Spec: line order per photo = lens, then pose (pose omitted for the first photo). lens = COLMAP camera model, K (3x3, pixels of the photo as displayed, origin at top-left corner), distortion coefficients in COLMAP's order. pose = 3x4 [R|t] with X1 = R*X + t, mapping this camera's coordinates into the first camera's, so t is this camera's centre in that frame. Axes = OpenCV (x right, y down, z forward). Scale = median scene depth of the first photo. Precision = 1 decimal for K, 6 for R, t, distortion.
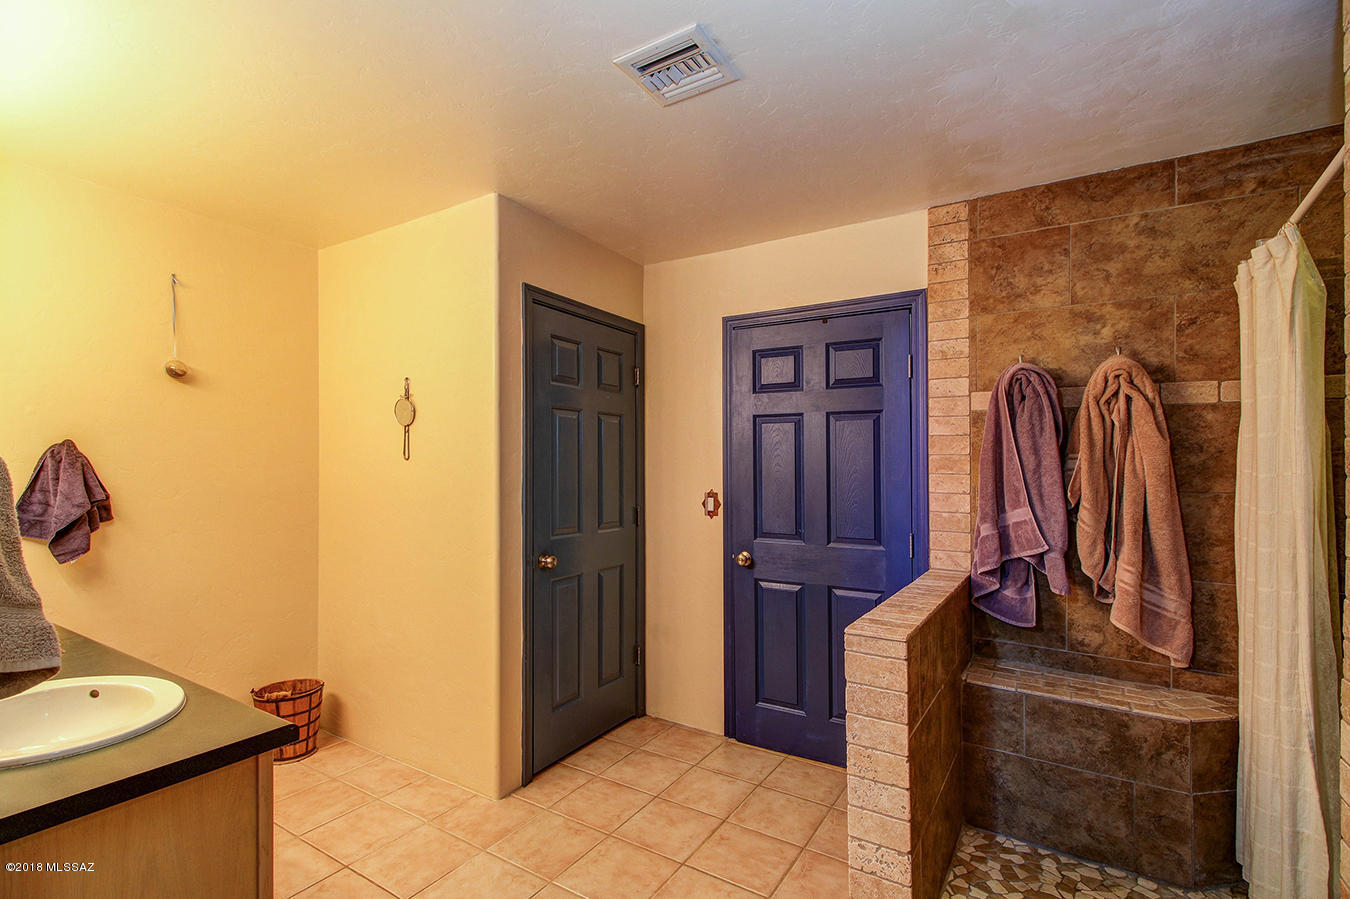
lens RADIAL K [[618.7, 0, 672.3], [0, 618.7, 467.2], [0, 0, 1]] dist [0.019184, -0.000439]
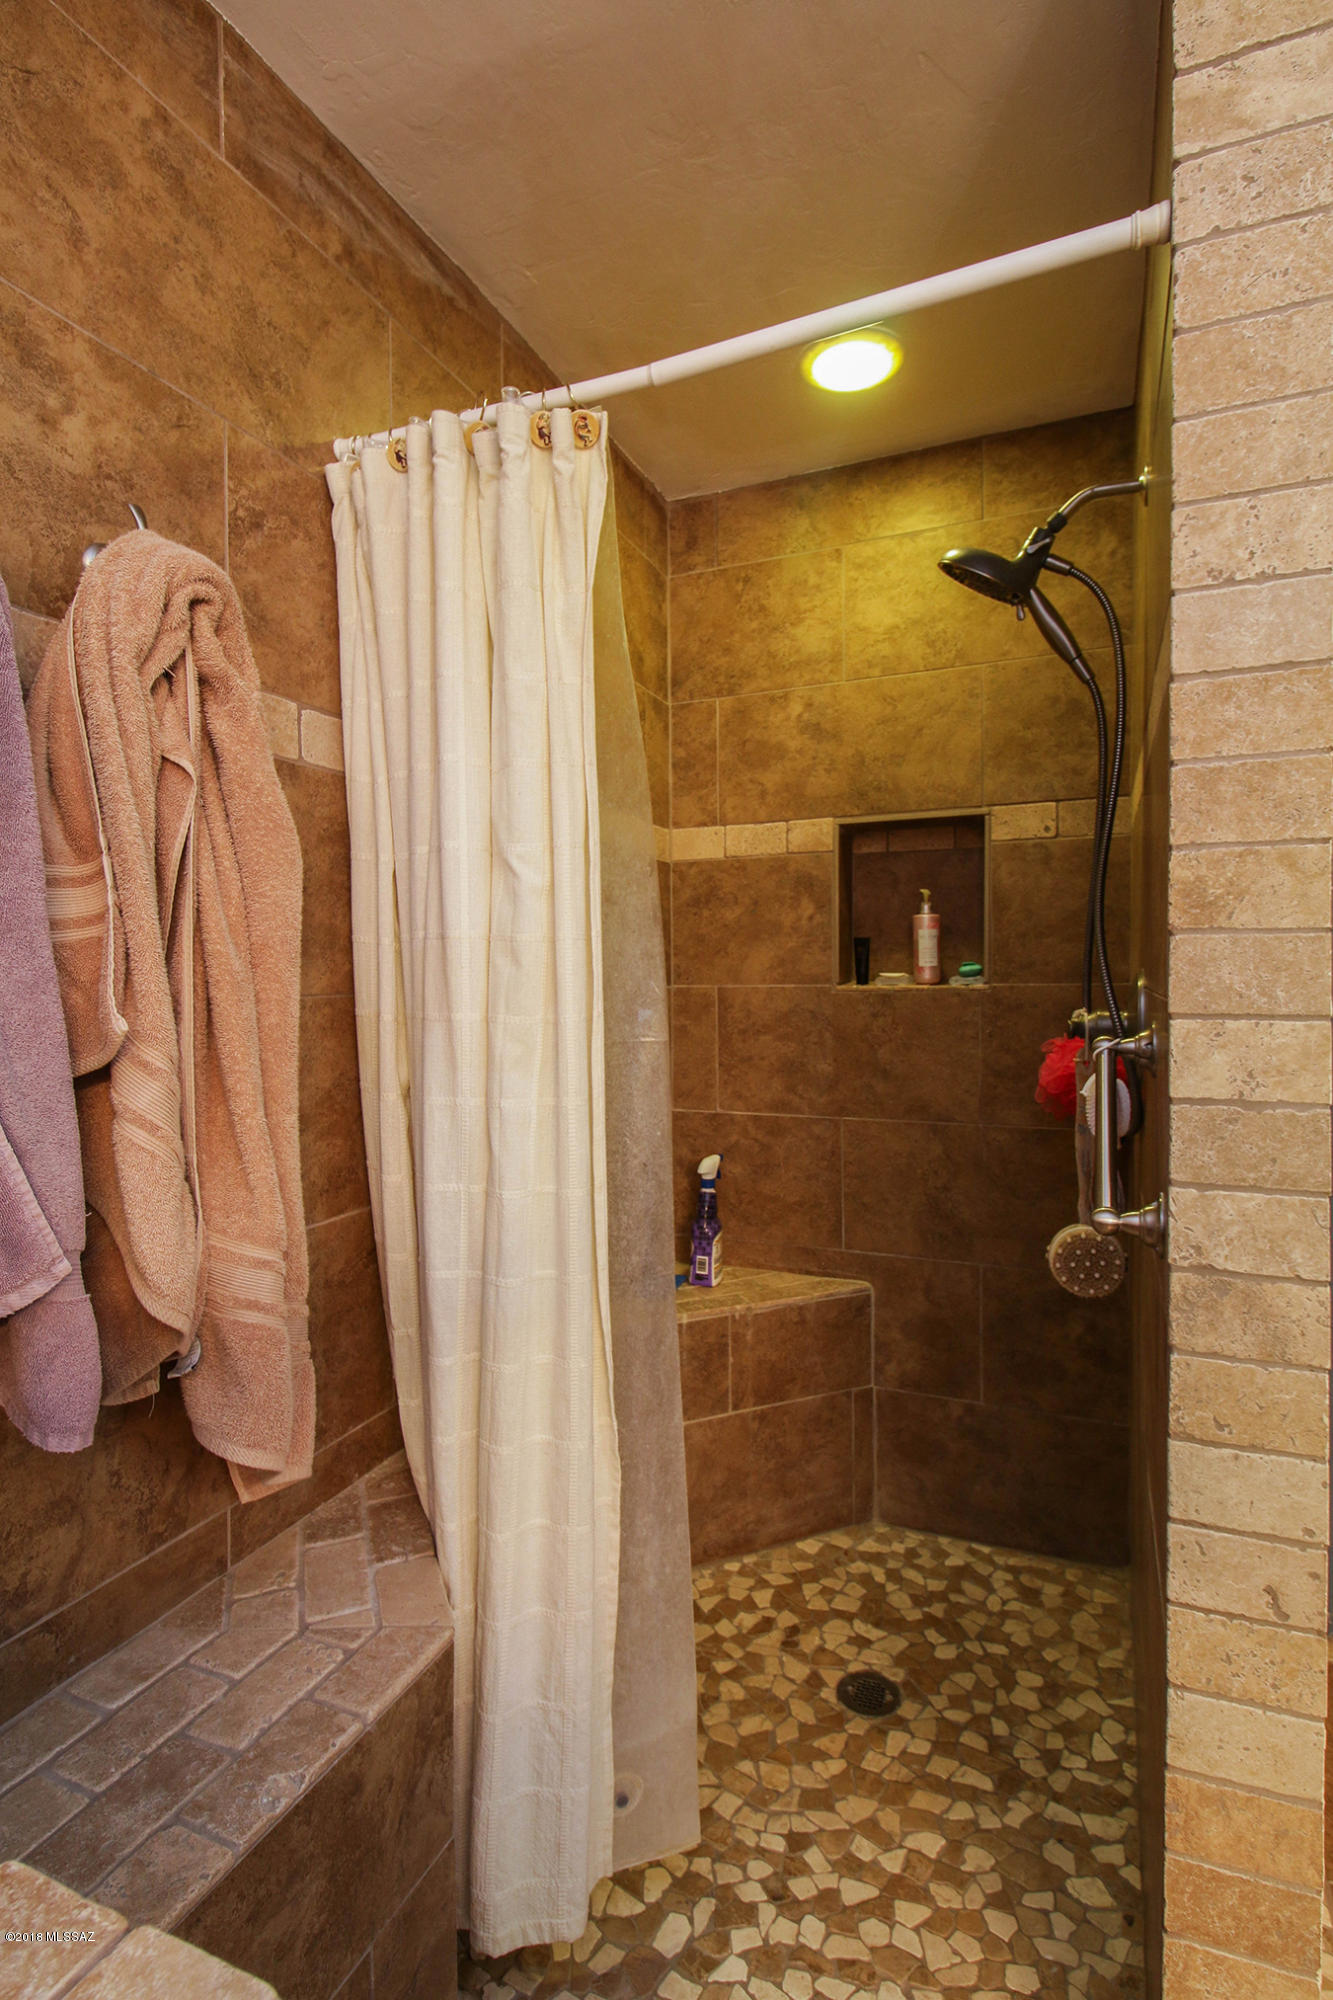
lens RADIAL K [[1033.8, 0, 662.5], [0, 1033.8, 979.0], [0, 0, 1]] dist [0.011841, -0.000334]
pose [[-0.158965, -0.014918, 0.987172, 0.165041], [-0.001487, 0.999888, 0.014871, 0.016875], [-0.987283, 0.000897, -0.158969, 0.705699]]
